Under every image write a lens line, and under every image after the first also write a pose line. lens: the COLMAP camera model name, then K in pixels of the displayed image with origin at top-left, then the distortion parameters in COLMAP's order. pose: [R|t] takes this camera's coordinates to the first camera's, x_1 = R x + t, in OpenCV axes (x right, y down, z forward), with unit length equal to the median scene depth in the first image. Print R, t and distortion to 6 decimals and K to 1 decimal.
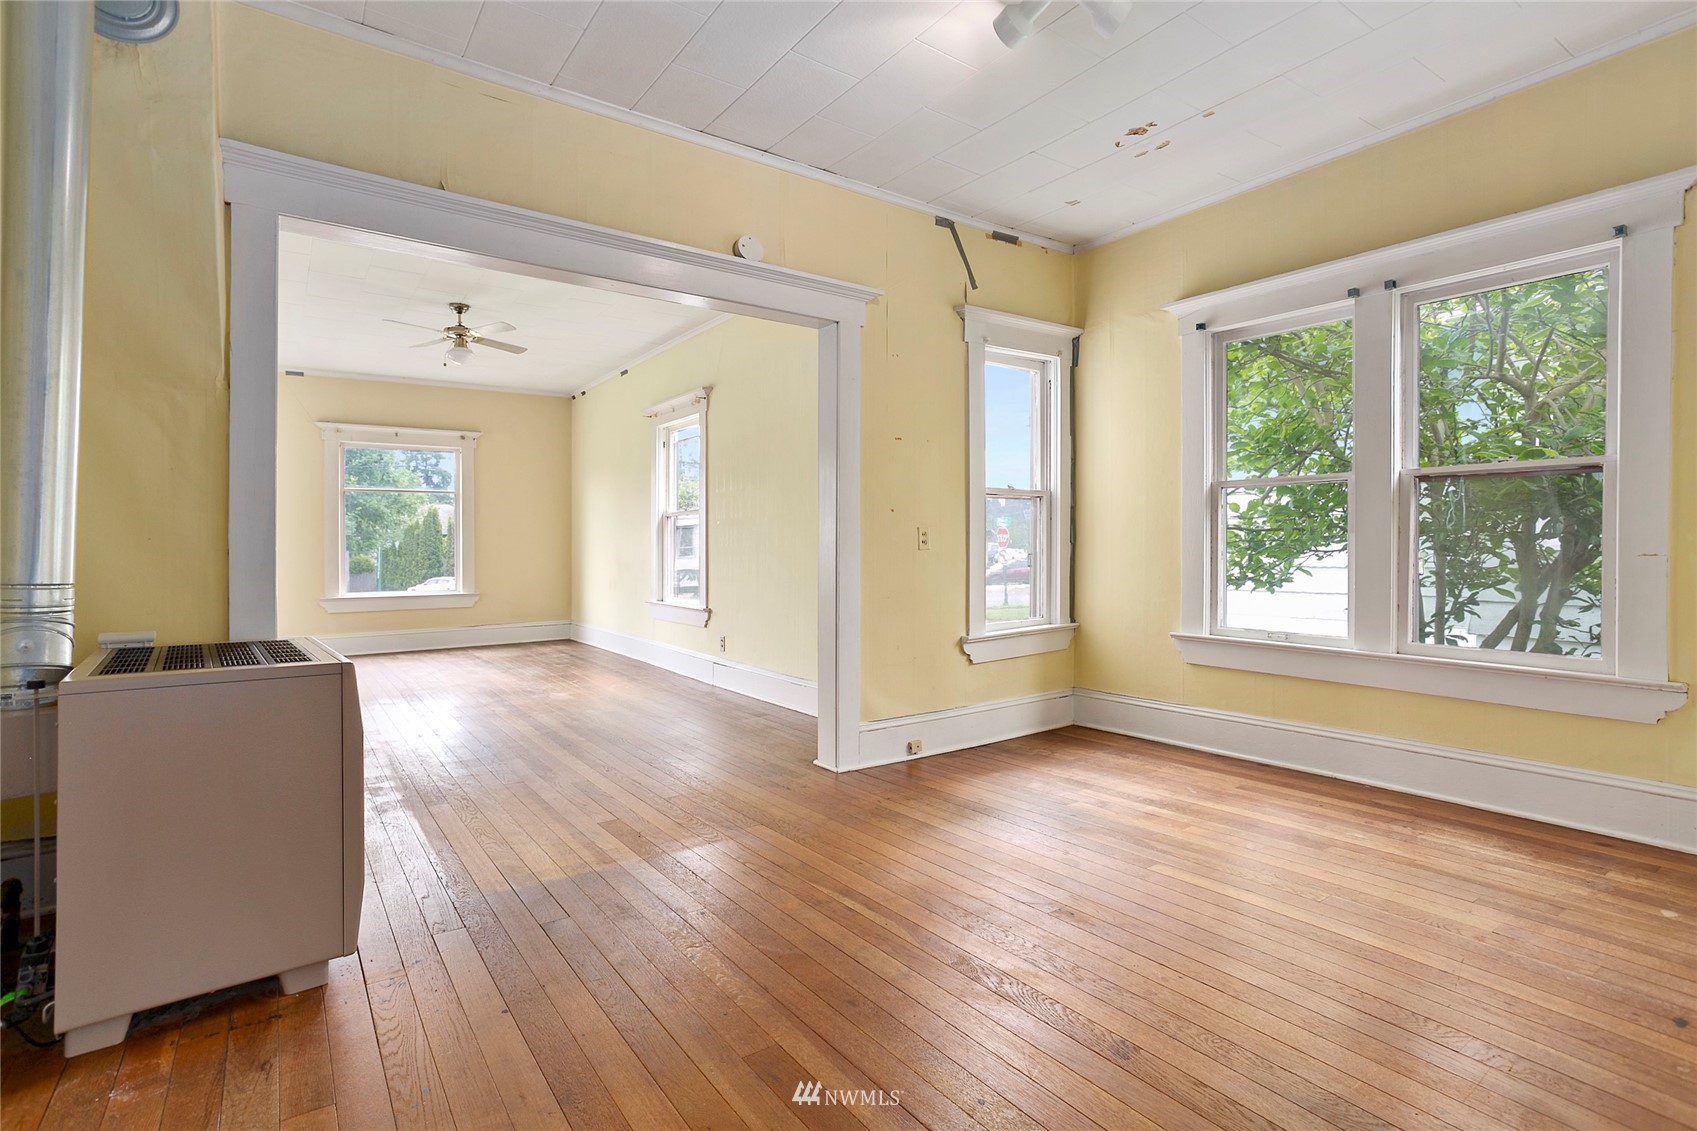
lens RADIAL K [[833.2, 0, 849.8], [0, 833.2, 554.0], [0, 0, 1]] dist [-0.057075, 0.033678]
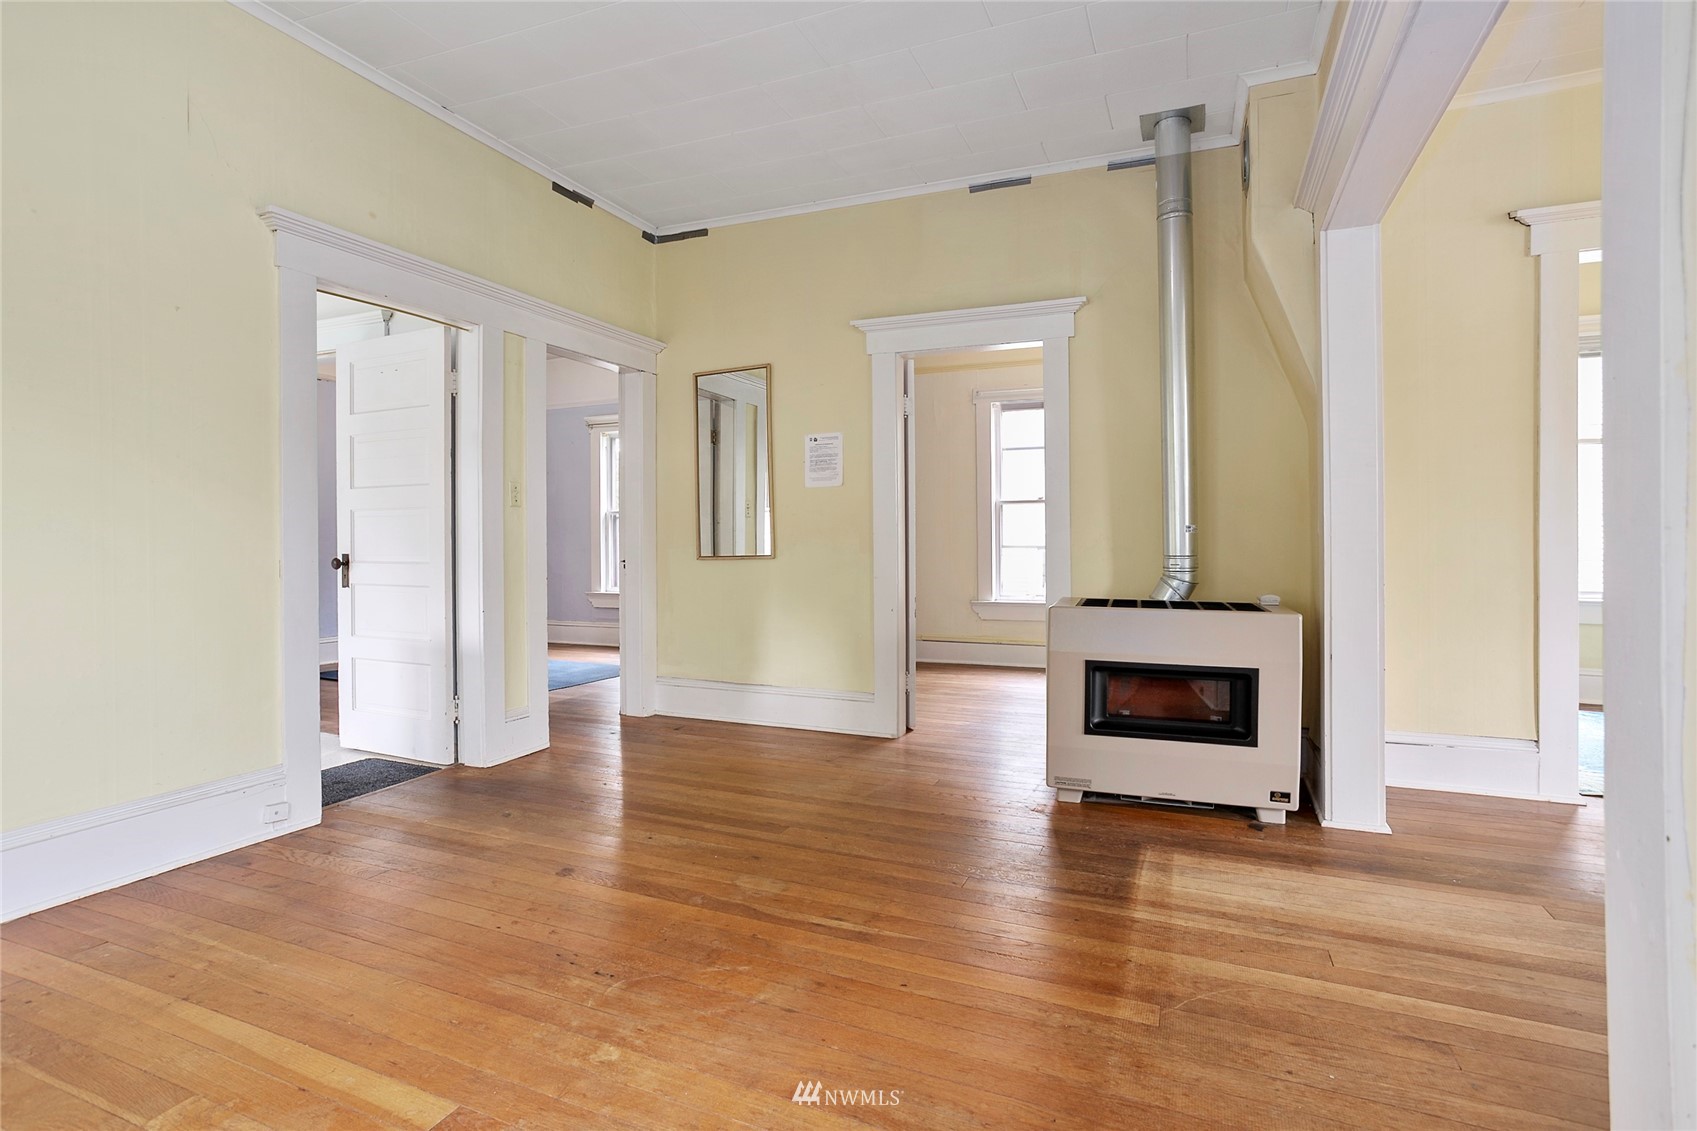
lens RADIAL K [[816.1, 0, 848.1], [0, 816.1, 545.6], [0, 0, 1]] dist [-0.058270, 0.032359]
pose [[-0.850698, 0.002486, -0.525650, 0.339430], [-0.001487, 0.999973, 0.007136, 0.002639], [0.525653, 0.006853, -0.850671, 1.292619]]
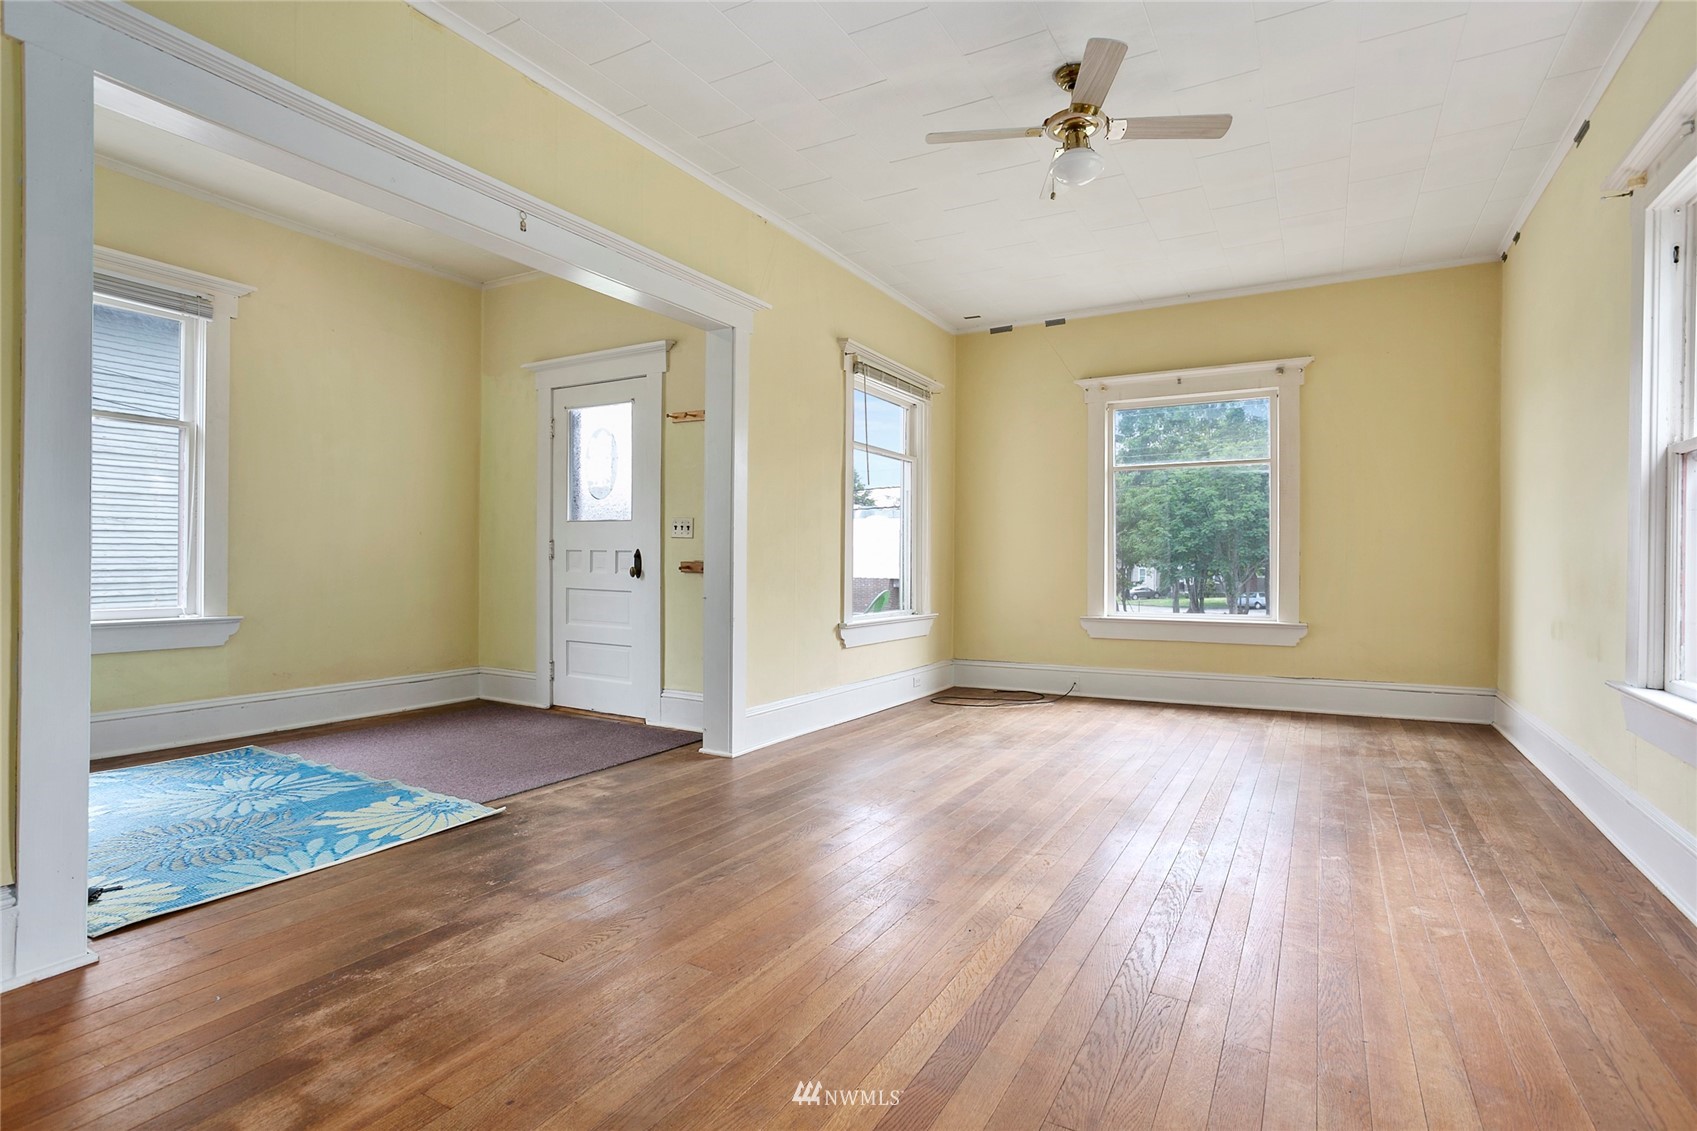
lens RADIAL K [[833.2, 0, 849.8], [0, 833.2, 554.0], [0, 0, 1]] dist [-0.057075, 0.033678]
pose [[0.417139, 0.001042, -0.908842, -0.122318], [-0.013141, 0.999902, -0.004884, 0.009220], [0.908748, 0.013980, 0.417111, 1.201817]]
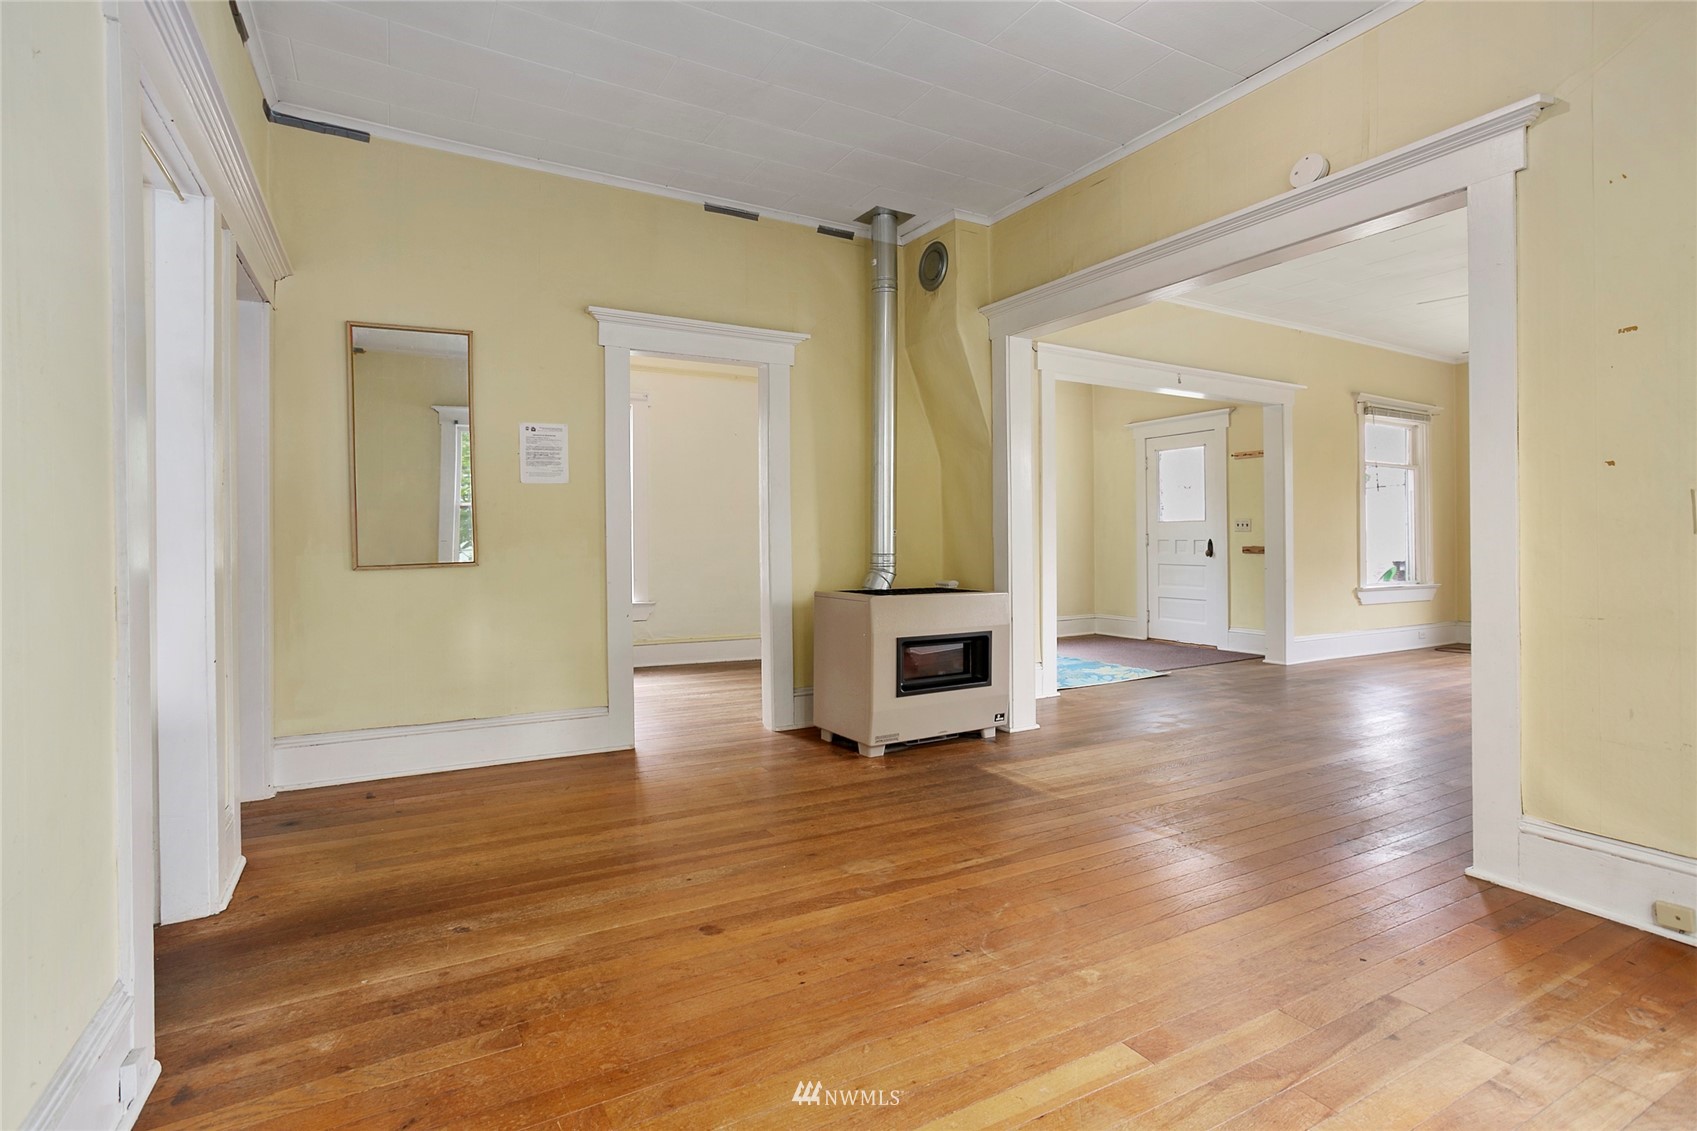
lens RADIAL K [[827.7, 0, 852.2], [0, 827.7, 538.2], [0, 0, 1]] dist [-0.023053, 0.000877]
pose [[-0.103225, -0.001182, -0.994657, 0.818117], [0.001434, 0.999998, -0.001337, -0.002393], [0.994657, -0.001564, -0.103224, 0.700542]]
